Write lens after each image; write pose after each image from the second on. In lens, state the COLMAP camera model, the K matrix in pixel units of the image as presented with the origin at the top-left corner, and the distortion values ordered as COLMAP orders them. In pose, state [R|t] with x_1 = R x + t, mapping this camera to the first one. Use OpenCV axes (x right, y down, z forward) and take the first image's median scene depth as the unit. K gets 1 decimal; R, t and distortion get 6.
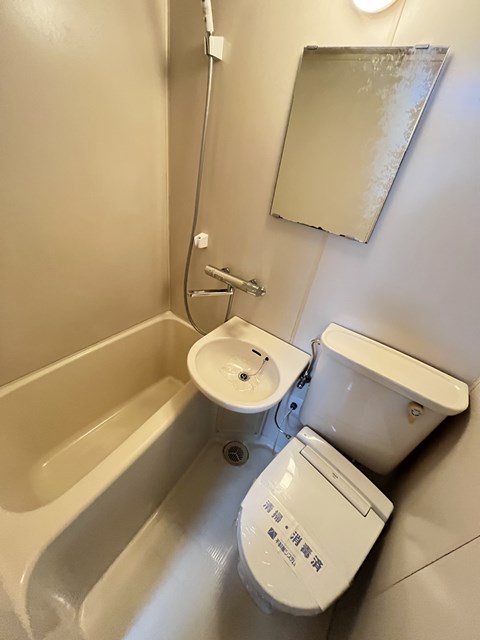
lens RADIAL K [[261.1, 0, 240.0], [0, 261.1, 320.0], [0, 0, 1]] dist [0.000312, -0.000427]
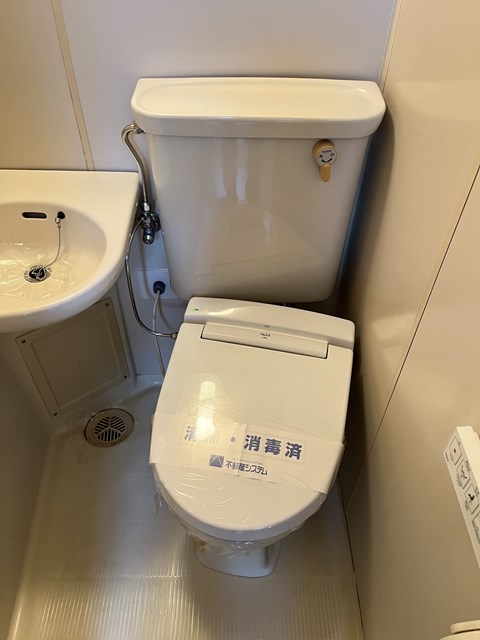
lens RADIAL K [[485.2, 0, 239.3], [0, 485.2, 326.1], [0, 0, 1]] dist [0.067532, -0.104049]
pose [[0.804277, -0.502590, 0.317083, -0.021557], [0.410245, 0.855621, 0.315615, 0.180475], [-0.429927, -0.123760, 0.894341, 0.033858]]
